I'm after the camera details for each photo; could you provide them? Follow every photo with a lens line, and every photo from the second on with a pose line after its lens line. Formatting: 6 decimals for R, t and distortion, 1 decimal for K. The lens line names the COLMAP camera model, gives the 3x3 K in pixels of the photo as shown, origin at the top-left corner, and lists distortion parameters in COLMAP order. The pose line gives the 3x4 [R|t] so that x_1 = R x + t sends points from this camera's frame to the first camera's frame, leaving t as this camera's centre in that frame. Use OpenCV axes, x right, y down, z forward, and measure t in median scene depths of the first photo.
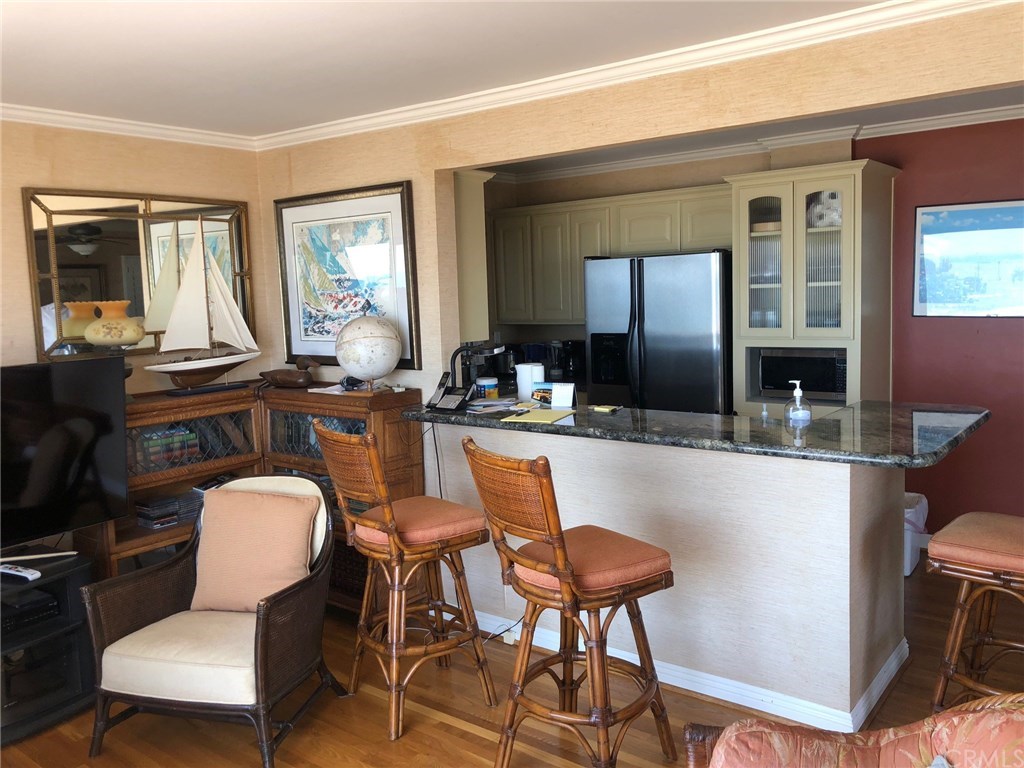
lens RADIAL K [[855.8, 0, 512.0], [0, 855.8, 384.0], [0, 0, 1]] dist [0.011300, 0.001584]
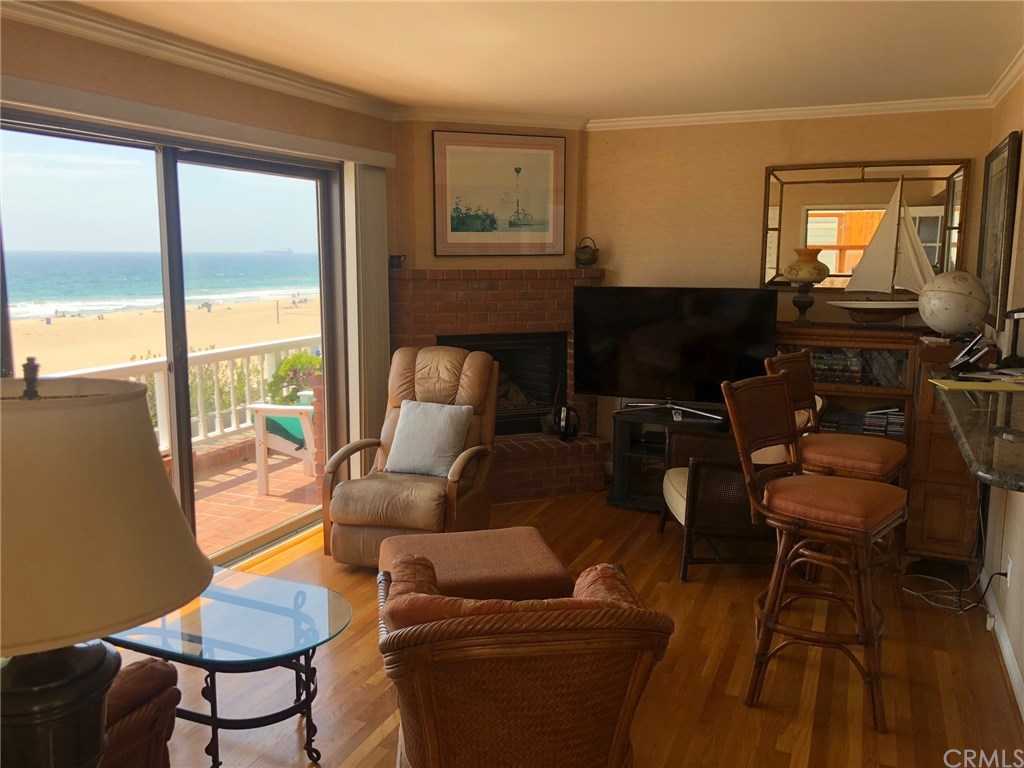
lens RADIAL K [[855.8, 0, 512.0], [0, 855.8, 384.0], [0, 0, 1]] dist [0.011300, 0.001584]
pose [[0.256393, 0.183141, -0.949064, 0.654932], [-0.129919, 0.979505, 0.153917, -0.033962], [0.957801, 0.083839, 0.274932, 0.202447]]
